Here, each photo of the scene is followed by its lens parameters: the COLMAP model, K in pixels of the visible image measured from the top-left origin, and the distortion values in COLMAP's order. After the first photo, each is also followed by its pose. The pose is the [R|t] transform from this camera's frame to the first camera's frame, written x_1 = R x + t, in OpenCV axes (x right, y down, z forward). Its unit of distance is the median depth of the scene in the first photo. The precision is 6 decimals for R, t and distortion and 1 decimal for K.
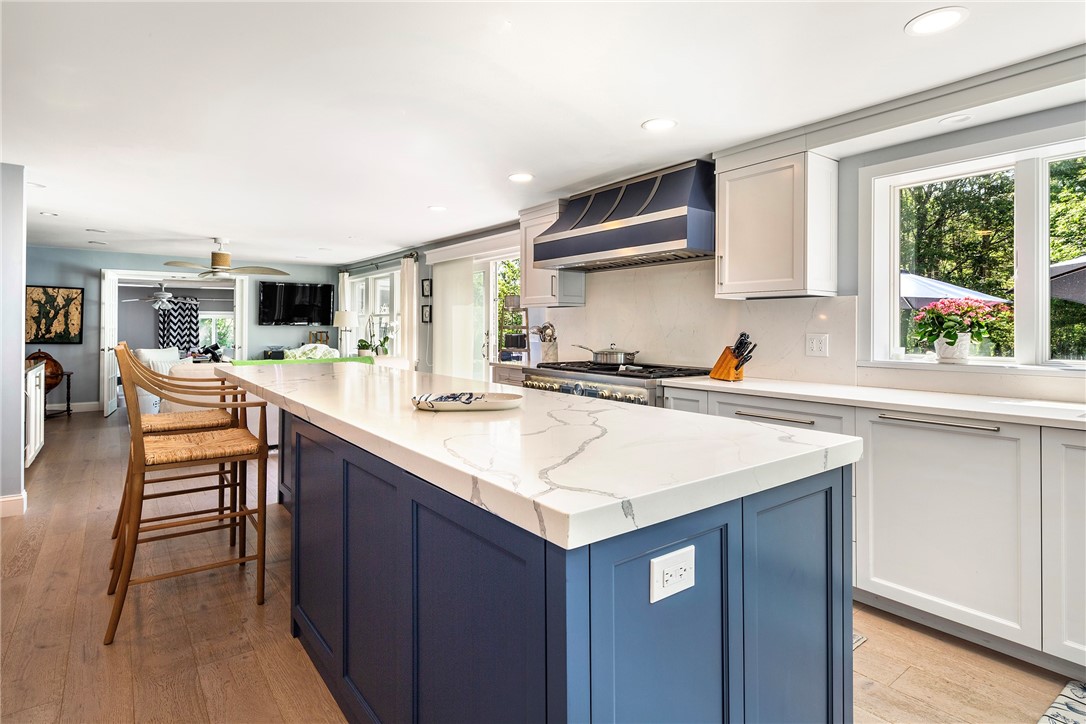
lens RADIAL K [[563.9, 0, 535.2], [0, 563.9, 324.2], [0, 0, 1]] dist [0.002790, 0.000369]
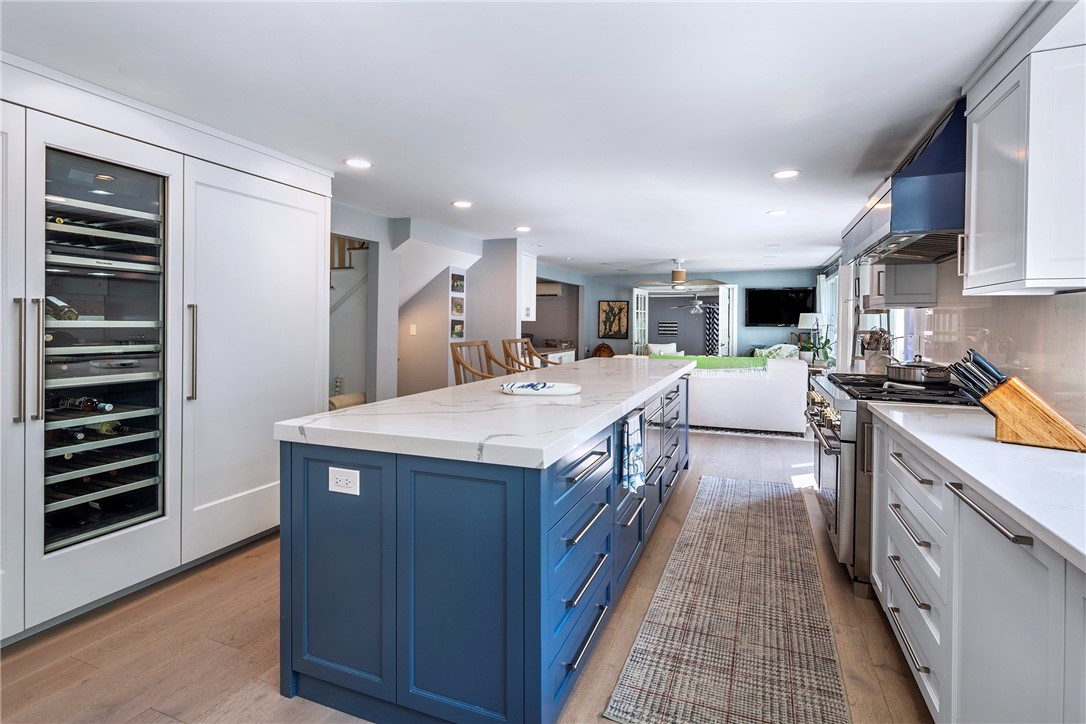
lens RADIAL K [[531.6, 0, 538.2], [0, 531.6, 325.5], [0, 0, 1]] dist [-0.001944, -0.001899]
pose [[0.510431, 0.002048, -0.859916, 0.228046], [0.001240, 0.999994, 0.003117, -0.004145], [0.859918, -0.002657, 0.510426, 0.081252]]
